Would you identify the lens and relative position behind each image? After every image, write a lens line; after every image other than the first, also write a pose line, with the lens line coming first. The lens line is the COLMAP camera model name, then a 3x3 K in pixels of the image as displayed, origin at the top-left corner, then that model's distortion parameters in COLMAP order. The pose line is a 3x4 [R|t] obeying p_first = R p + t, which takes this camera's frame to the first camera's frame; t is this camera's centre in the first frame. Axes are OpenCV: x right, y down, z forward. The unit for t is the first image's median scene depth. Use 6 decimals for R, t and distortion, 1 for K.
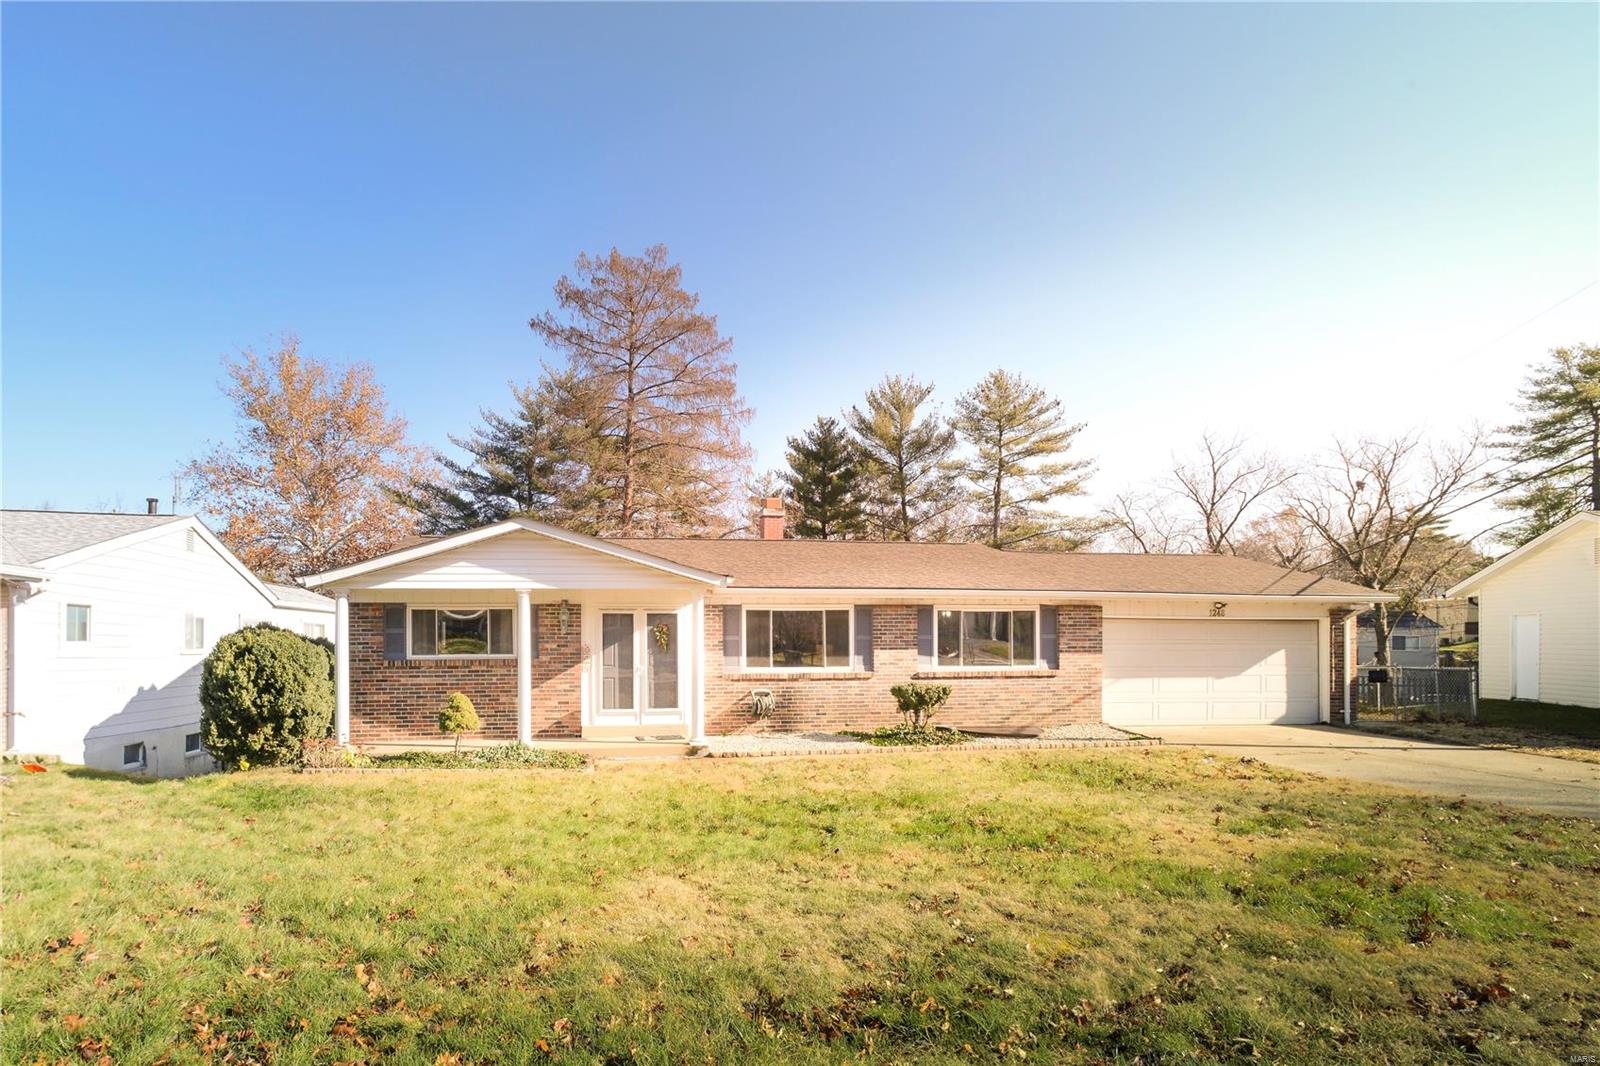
lens RADIAL K [[585.0, 0, 800.0], [0, 585.0, 533.0], [0, 0, 1]] dist [0.003722, 0.000079]
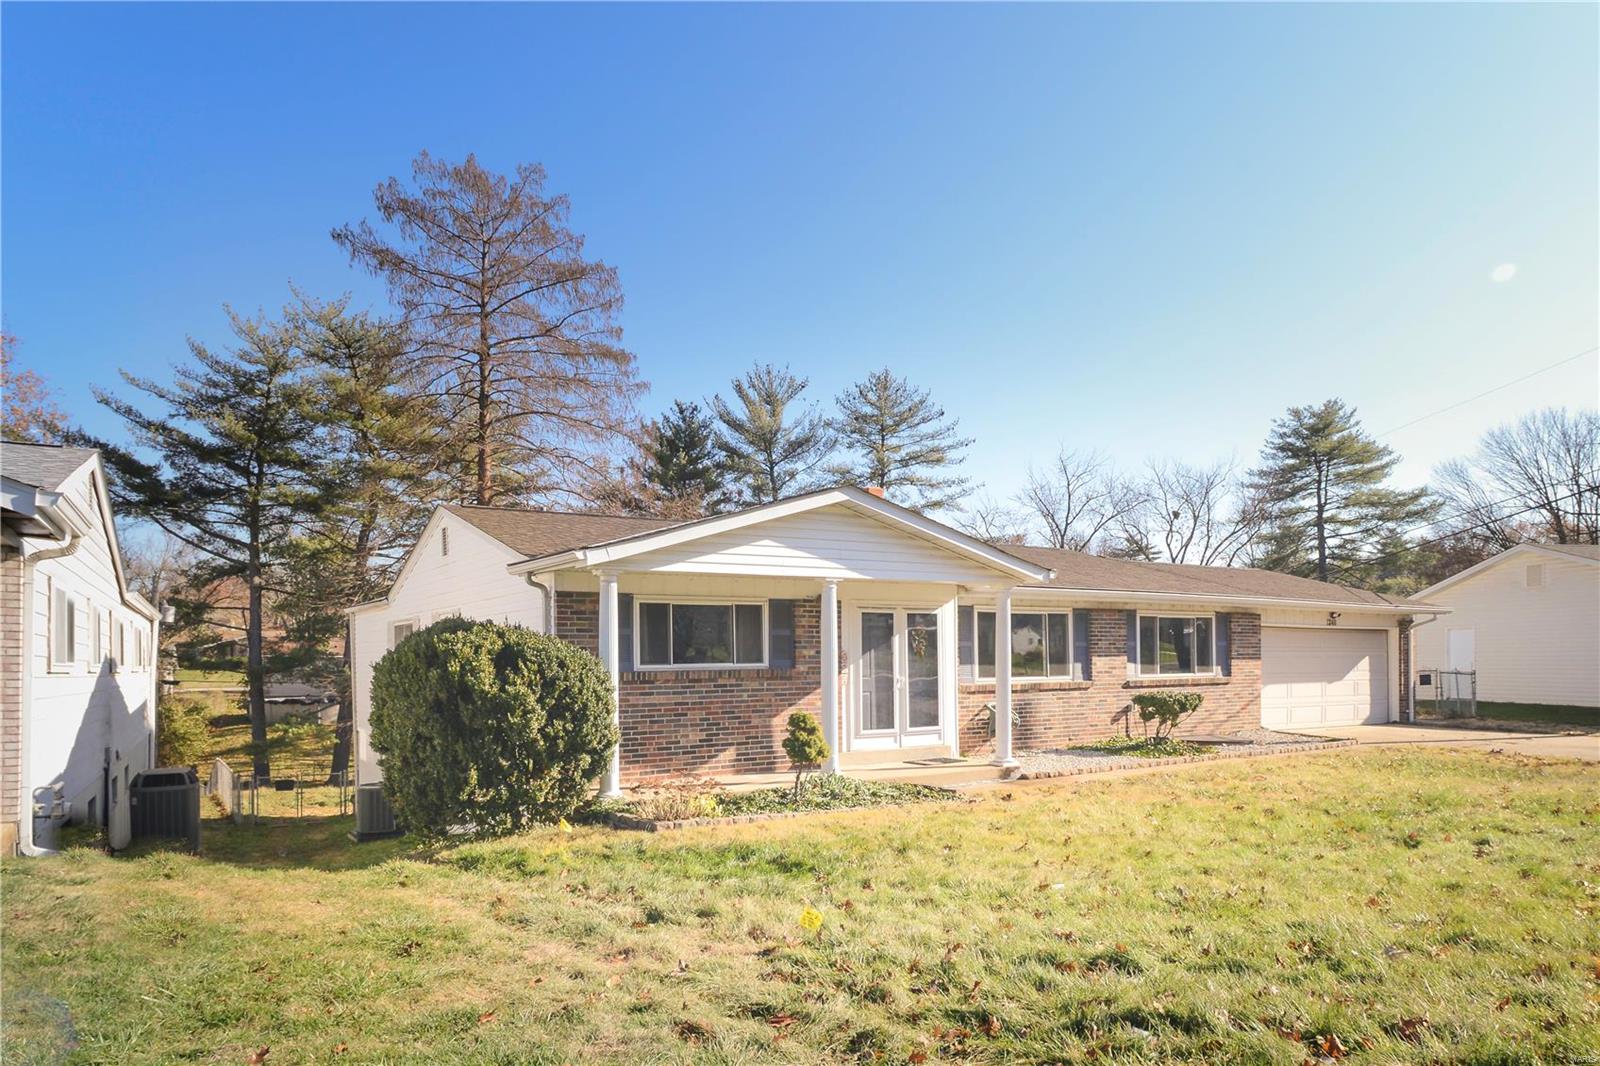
lens RADIAL K [[658.0, 0, 800.4], [0, 658.0, 543.3], [0, 0, 1]] dist [0.008819, -0.000052]
pose [[0.957805, 0.043076, 0.284172, -0.592717], [-0.044848, 0.998994, -0.000271, 0.039491], [-0.283897, -0.012485, 0.958773, 0.129815]]
